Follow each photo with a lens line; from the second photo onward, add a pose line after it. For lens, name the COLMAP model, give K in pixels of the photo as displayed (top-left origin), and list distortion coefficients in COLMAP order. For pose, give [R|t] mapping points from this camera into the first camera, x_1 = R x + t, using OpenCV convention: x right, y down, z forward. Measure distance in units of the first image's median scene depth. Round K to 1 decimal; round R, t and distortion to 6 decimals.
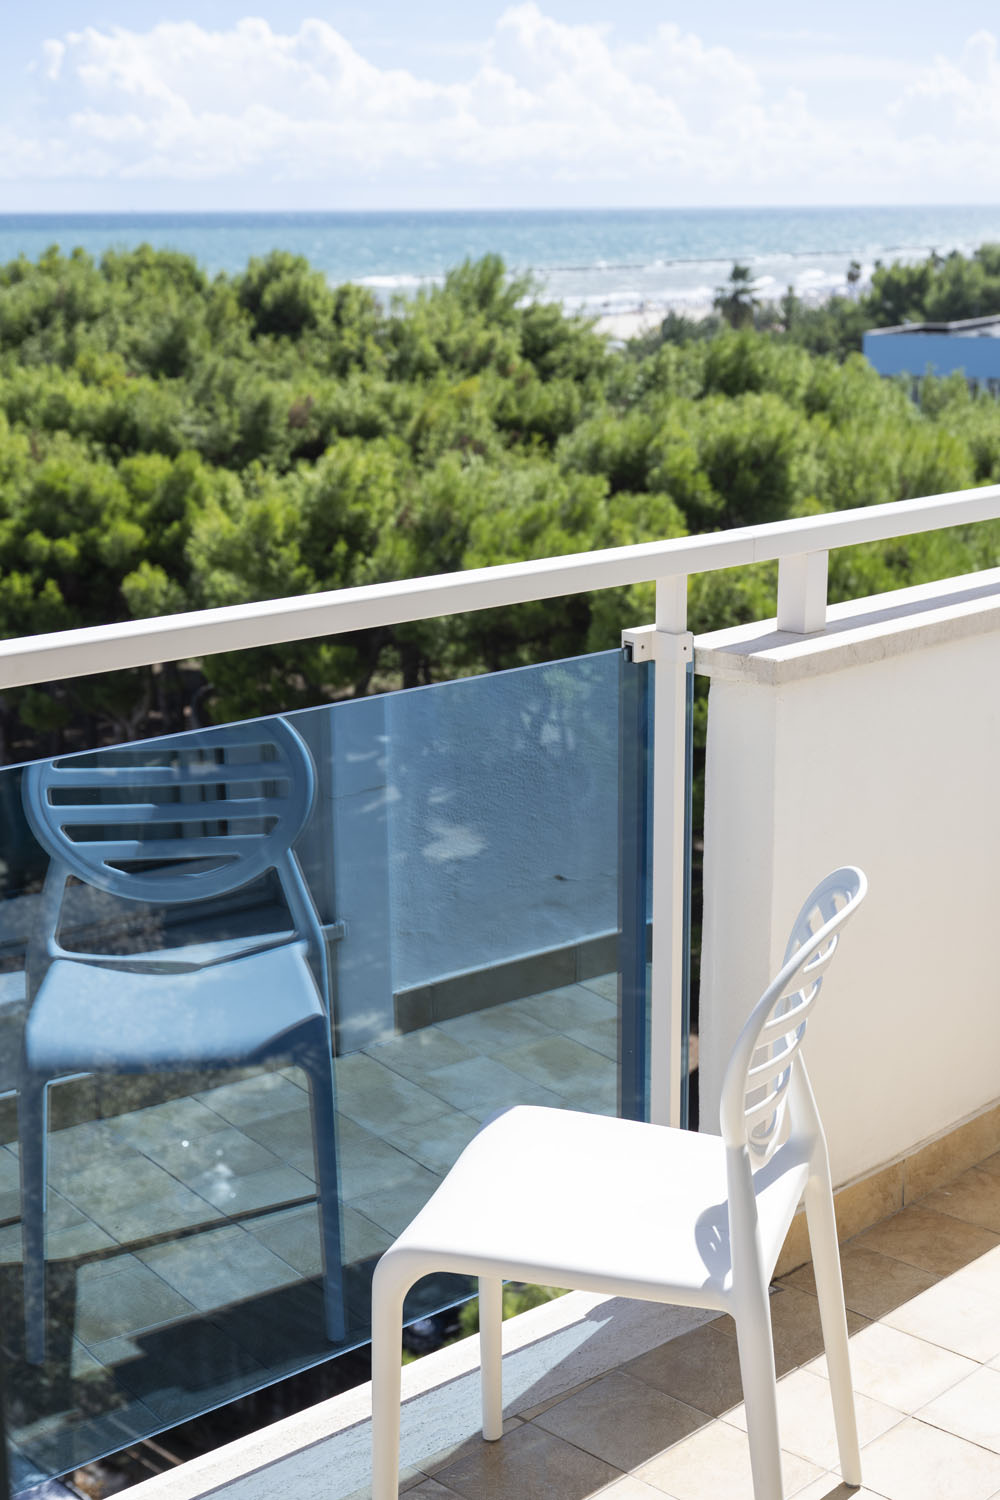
lens RADIAL K [[2145.5, 0, 500.0], [0, 2145.5, 750.0], [0, 0, 1]] dist [-0.006059, 0.042770]
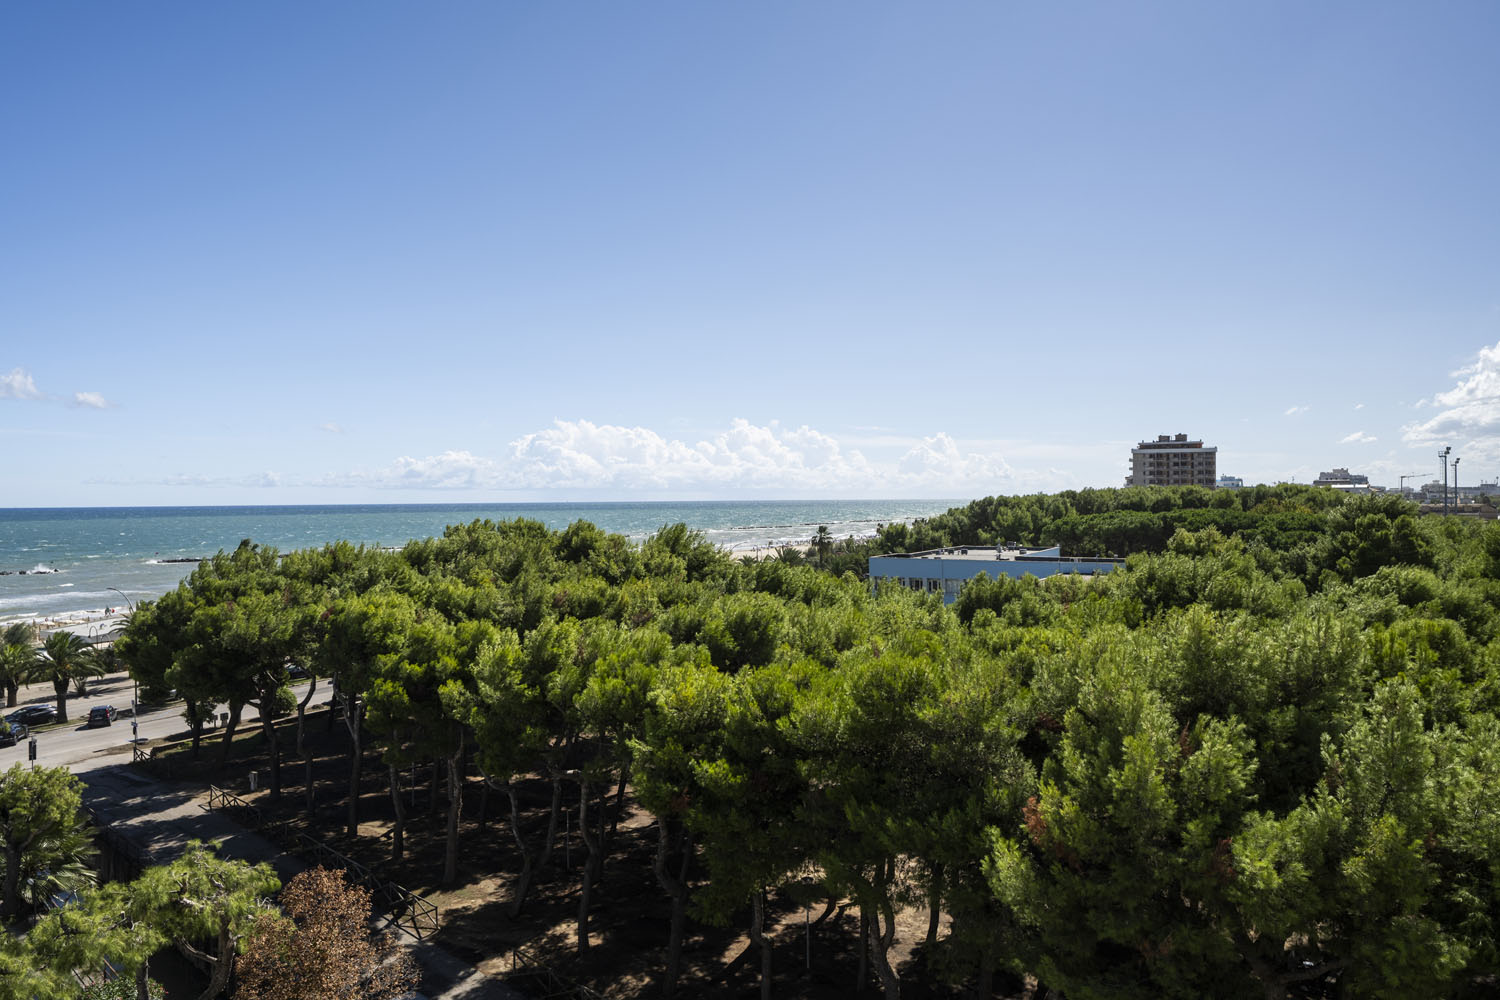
lens RADIAL K [[983.1, 0, 750.0], [0, 983.1, 500.0], [0, 0, 1]] dist [-0.002108, 0.000686]
pose [[0.999948, -0.002060, 0.009978, 0.832141], [0.004448, 0.969356, -0.245620, -0.202296], [-0.009166, 0.245652, 0.969315, 0.793464]]
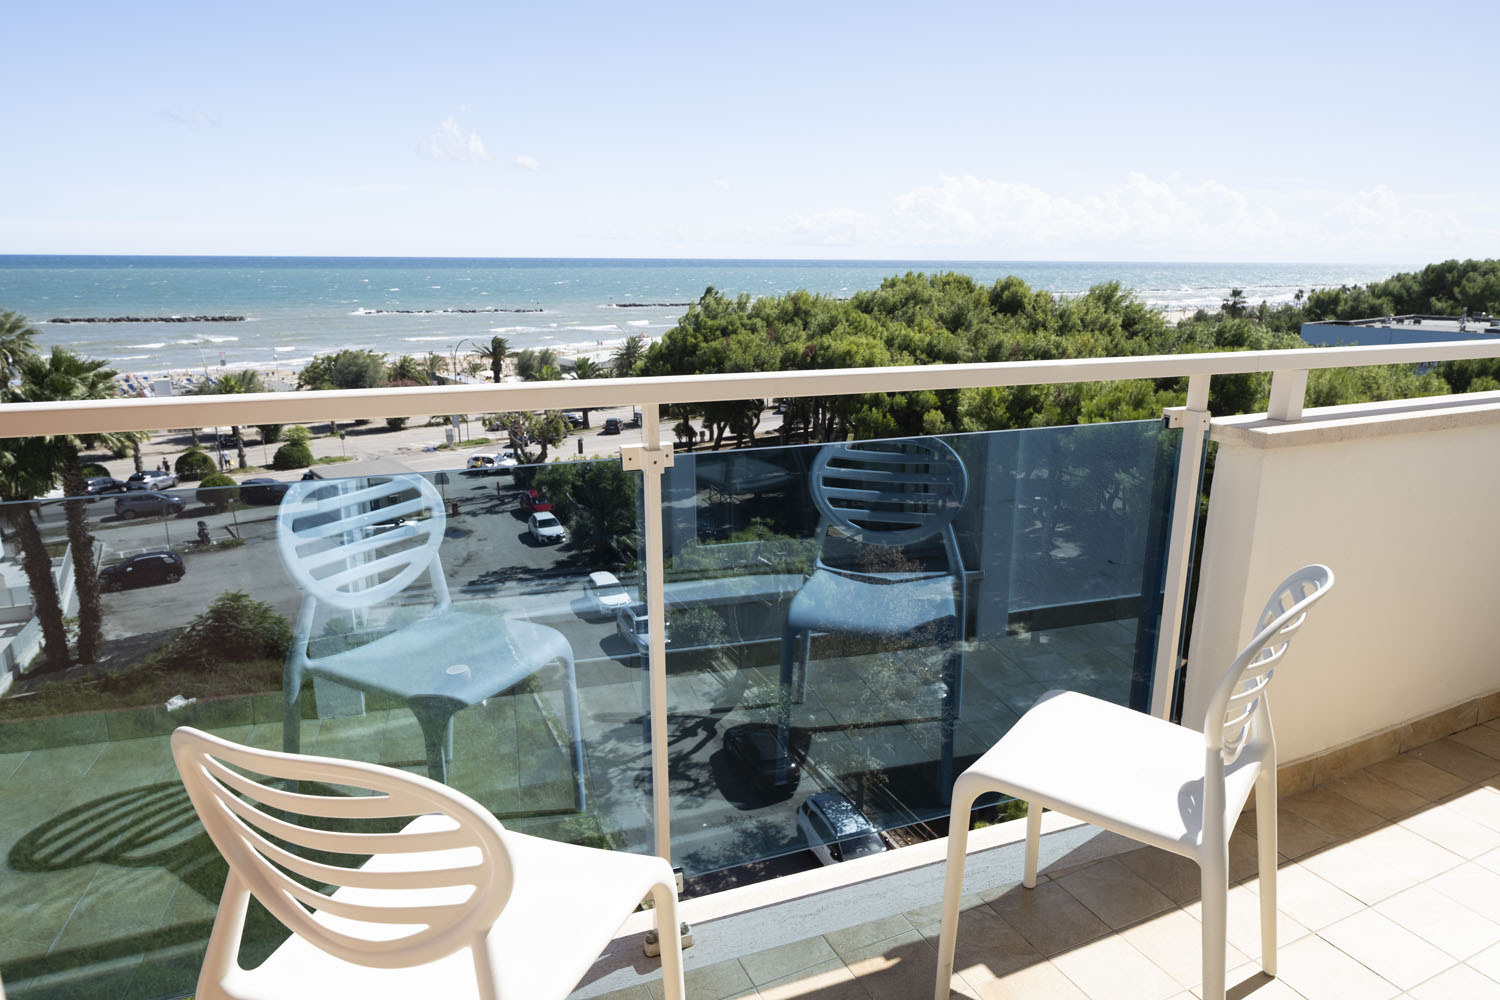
lens RADIAL K [[932.9, 0, 774.9], [0, 932.9, 497.5], [0, 0, 1]] dist [-0.003169, -0.001778]
pose [[0.941588, 0.096102, -0.322763, 0.010161], [-0.095344, 0.995278, 0.018195, 0.019081], [0.322988, 0.013641, 0.946305, 0.169725]]
